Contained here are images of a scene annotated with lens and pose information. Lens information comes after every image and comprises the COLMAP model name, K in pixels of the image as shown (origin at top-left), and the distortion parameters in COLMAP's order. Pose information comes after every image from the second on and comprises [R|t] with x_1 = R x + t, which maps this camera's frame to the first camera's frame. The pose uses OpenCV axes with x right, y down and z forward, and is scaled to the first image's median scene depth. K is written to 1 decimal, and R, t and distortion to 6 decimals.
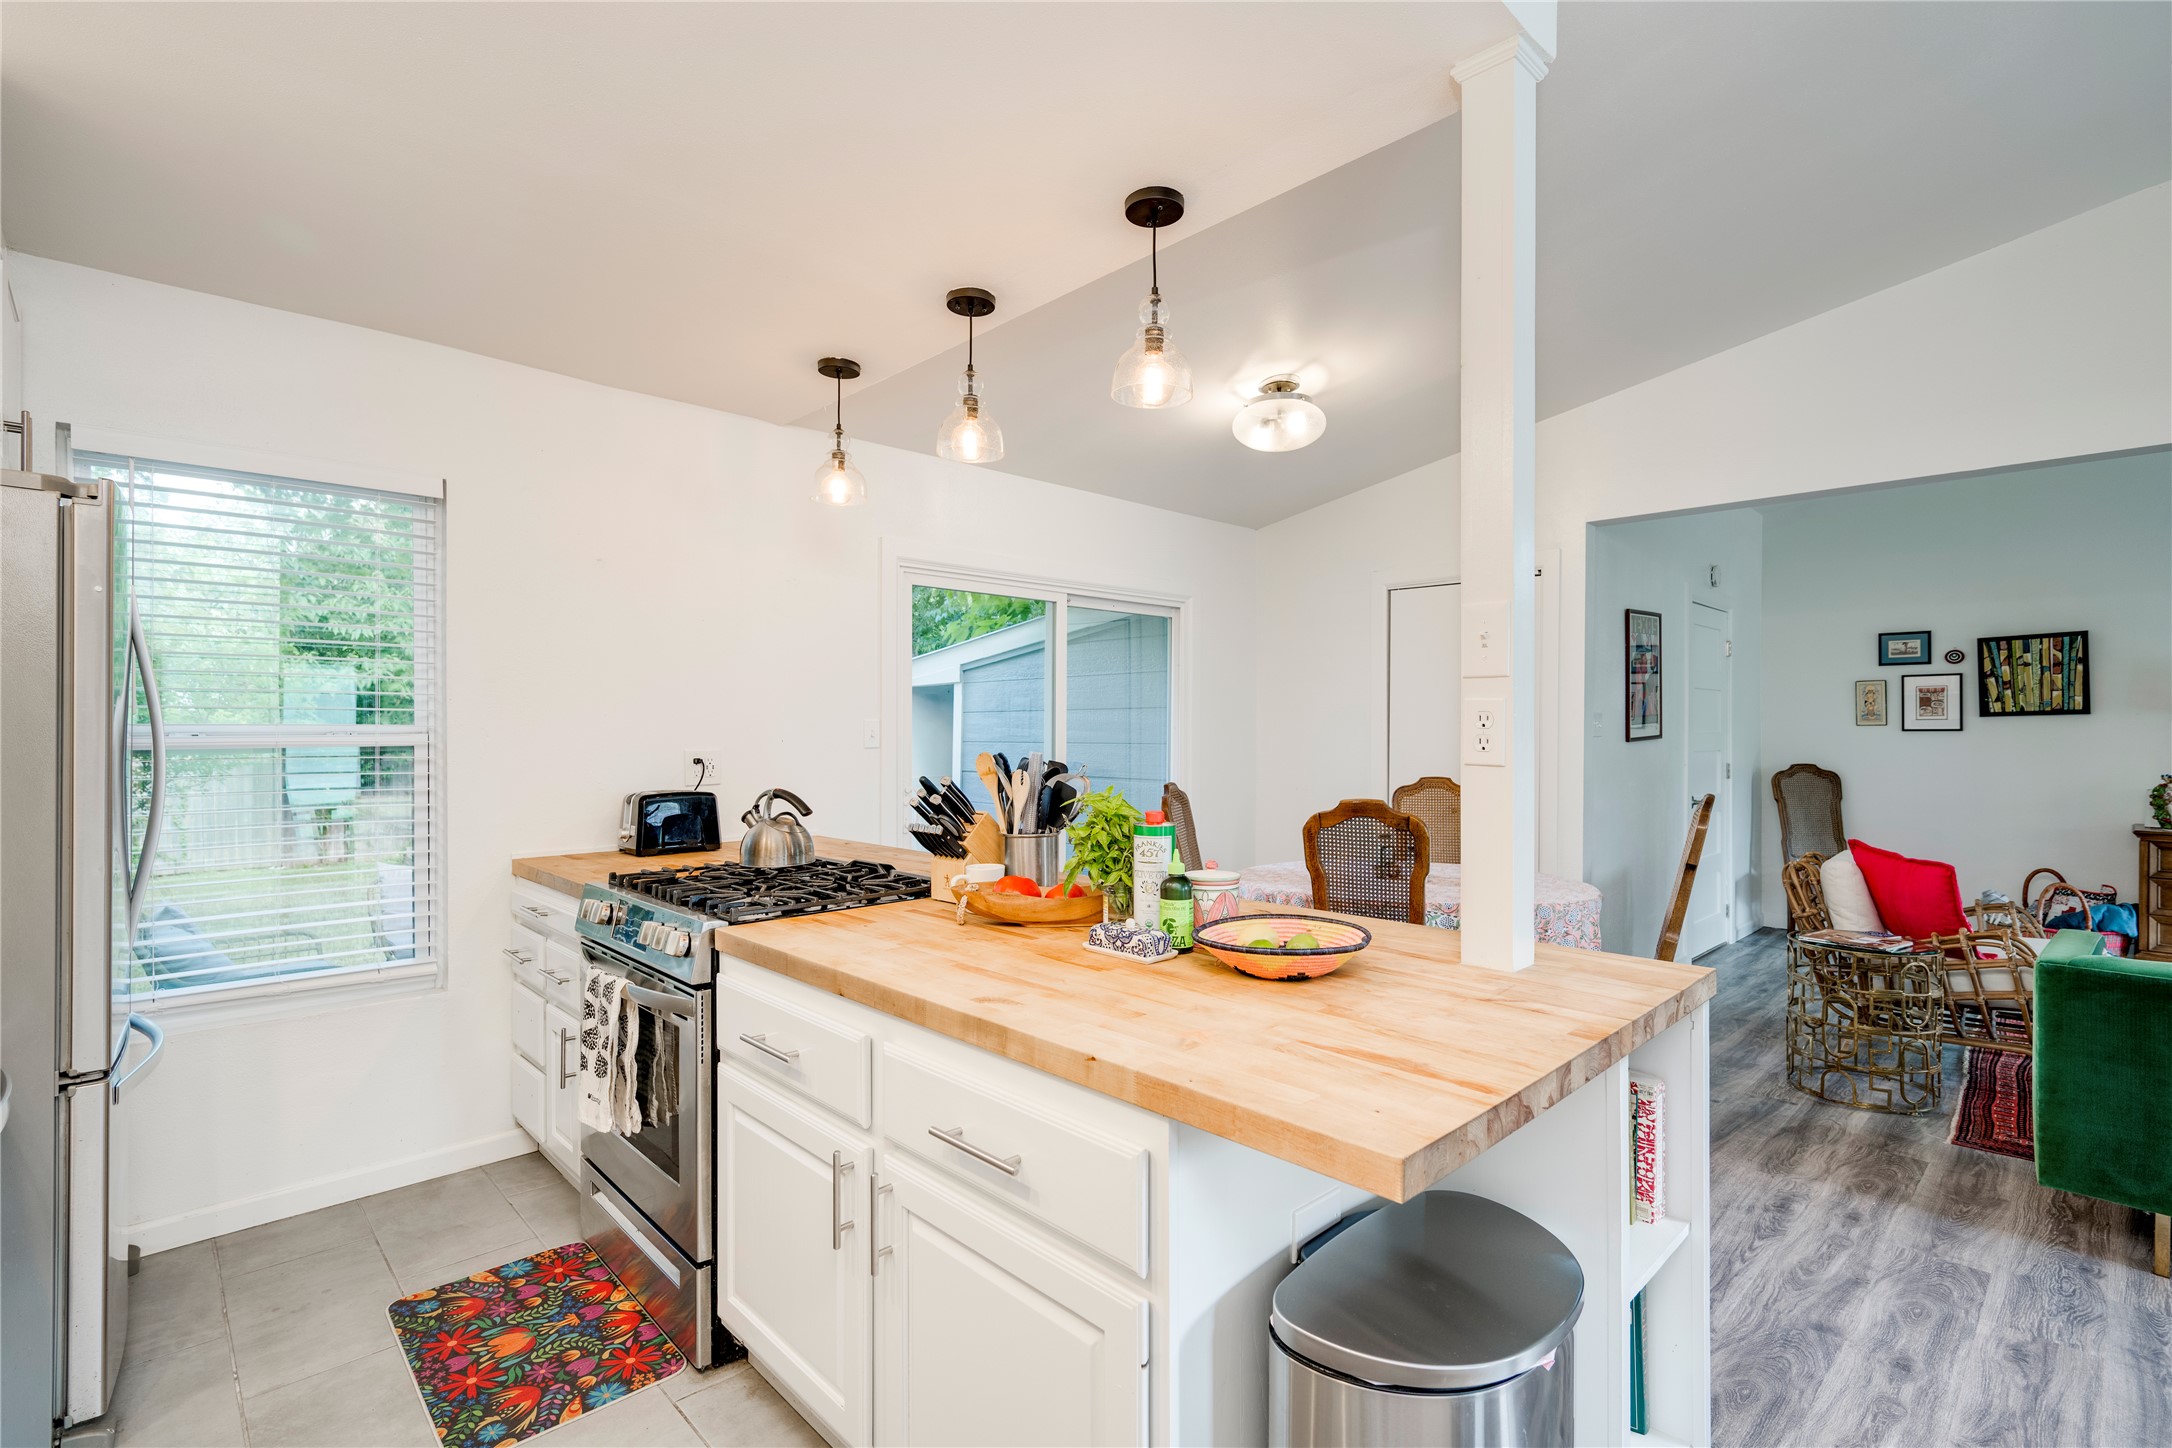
lens RADIAL K [[1005.3, 0, 1089.6], [0, 1005.3, 732.5], [0, 0, 1]] dist [0.003617, -0.000042]
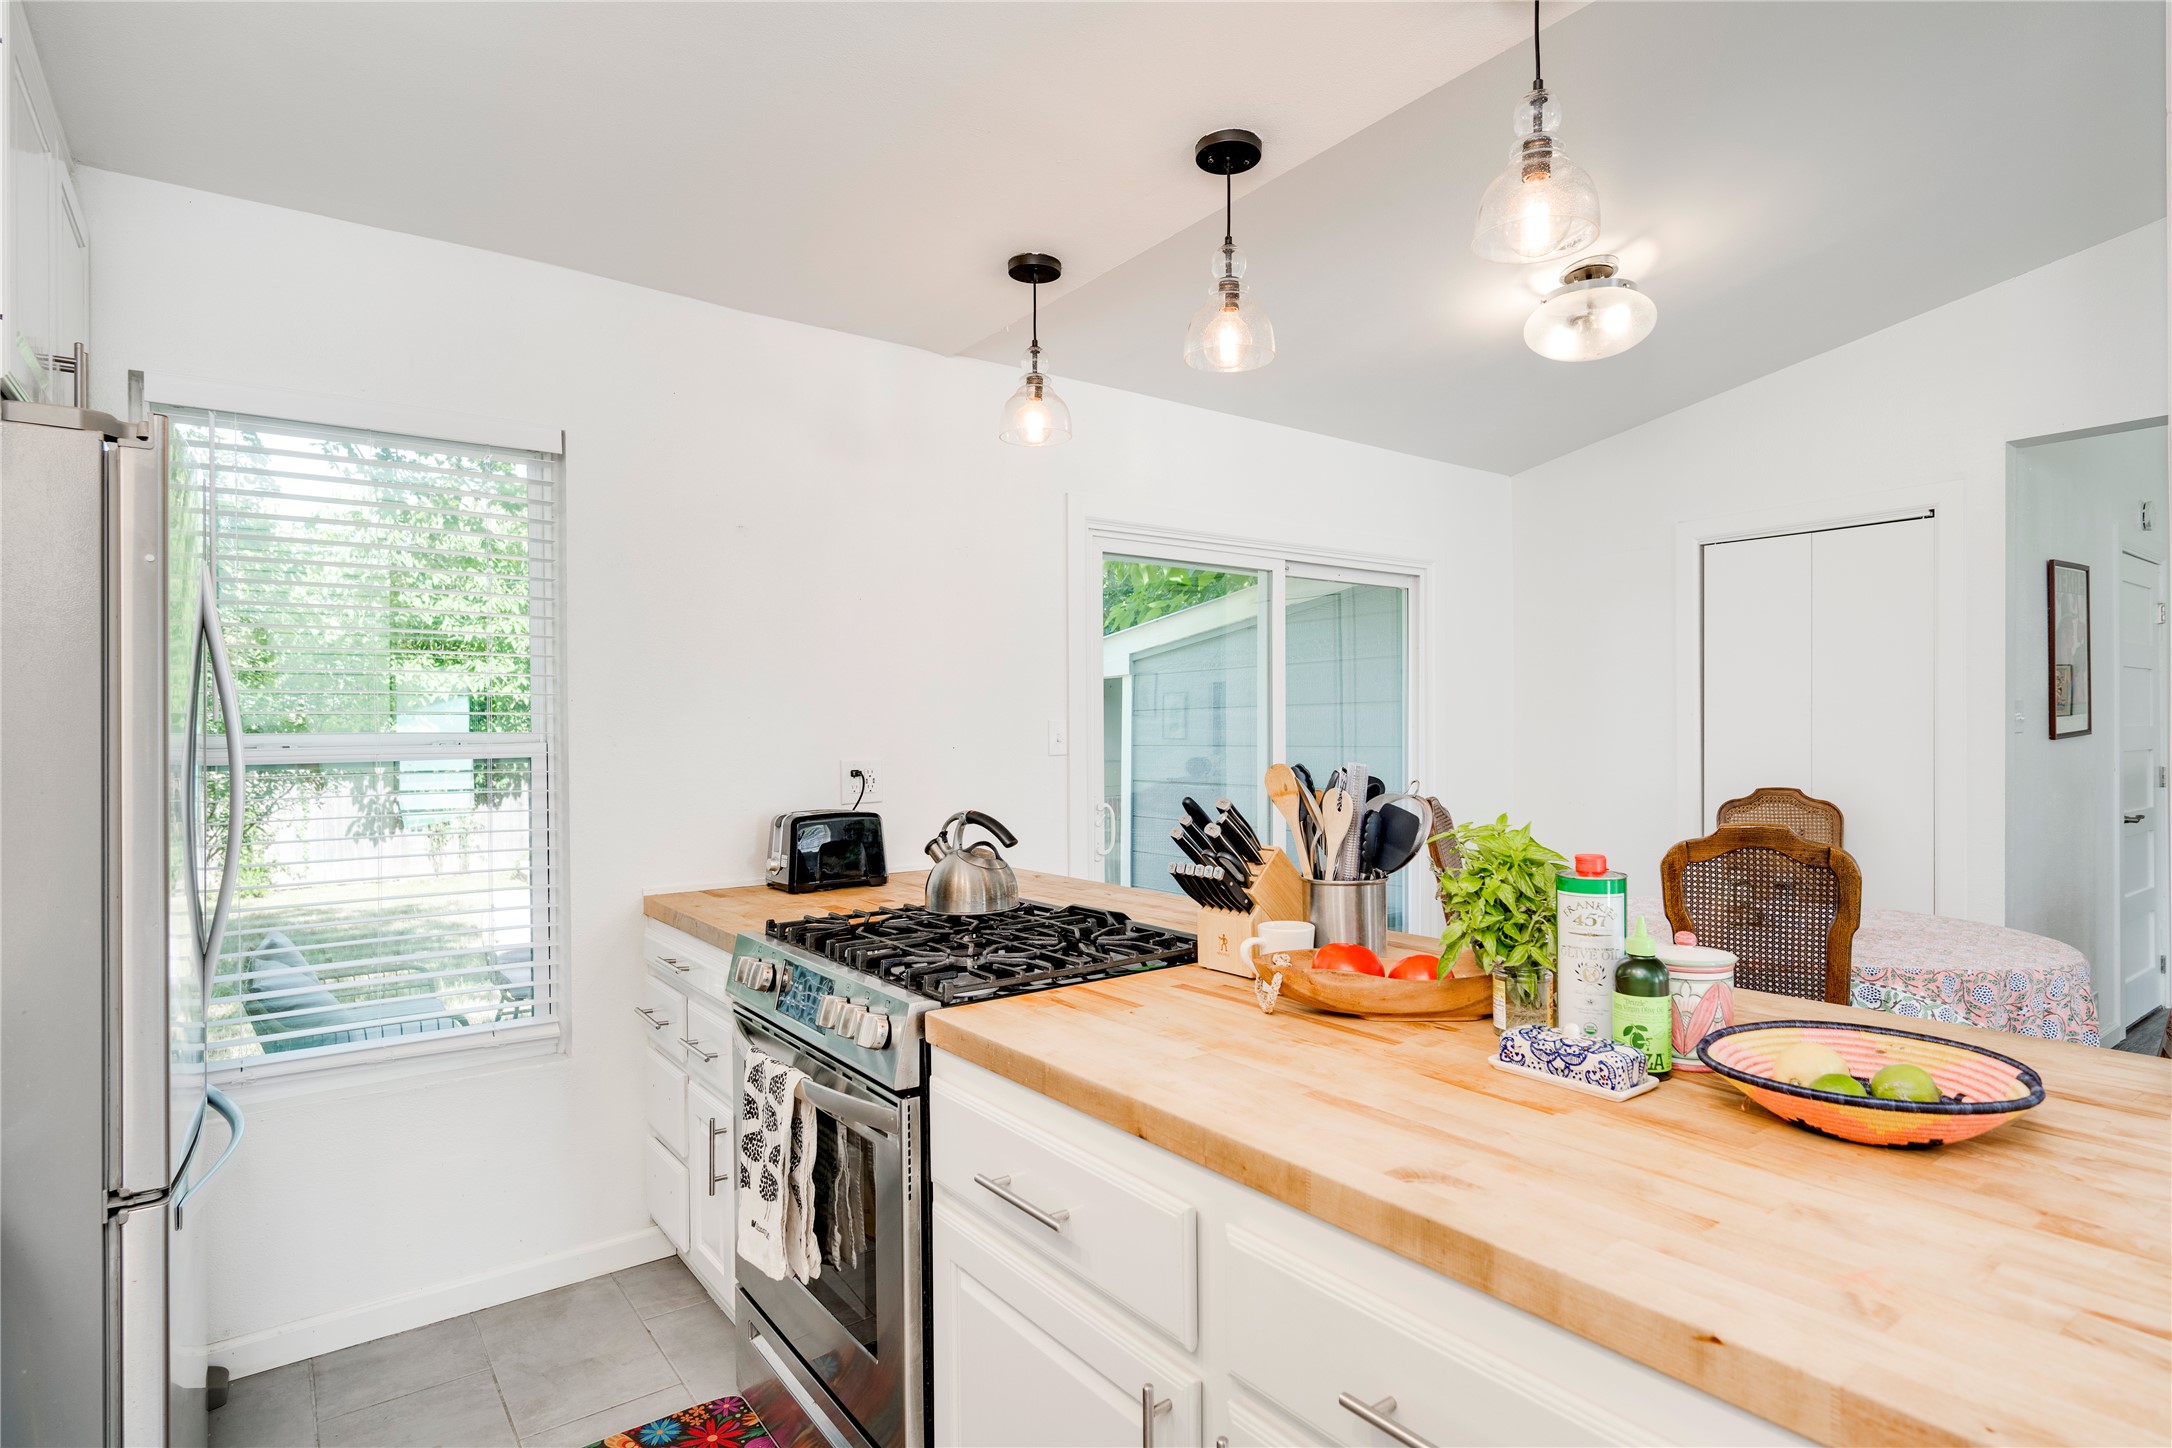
lens RADIAL K [[1122.6, 0, 1089.4], [0, 1122.6, 732.4], [0, 0, 1]] dist [0.003025, -0.000049]
pose [[0.992017, -0.009158, -0.125775, -0.118034], [0.009027, 0.999958, -0.001617, -0.001906], [0.125784, 0.000469, 0.992058, 0.168854]]
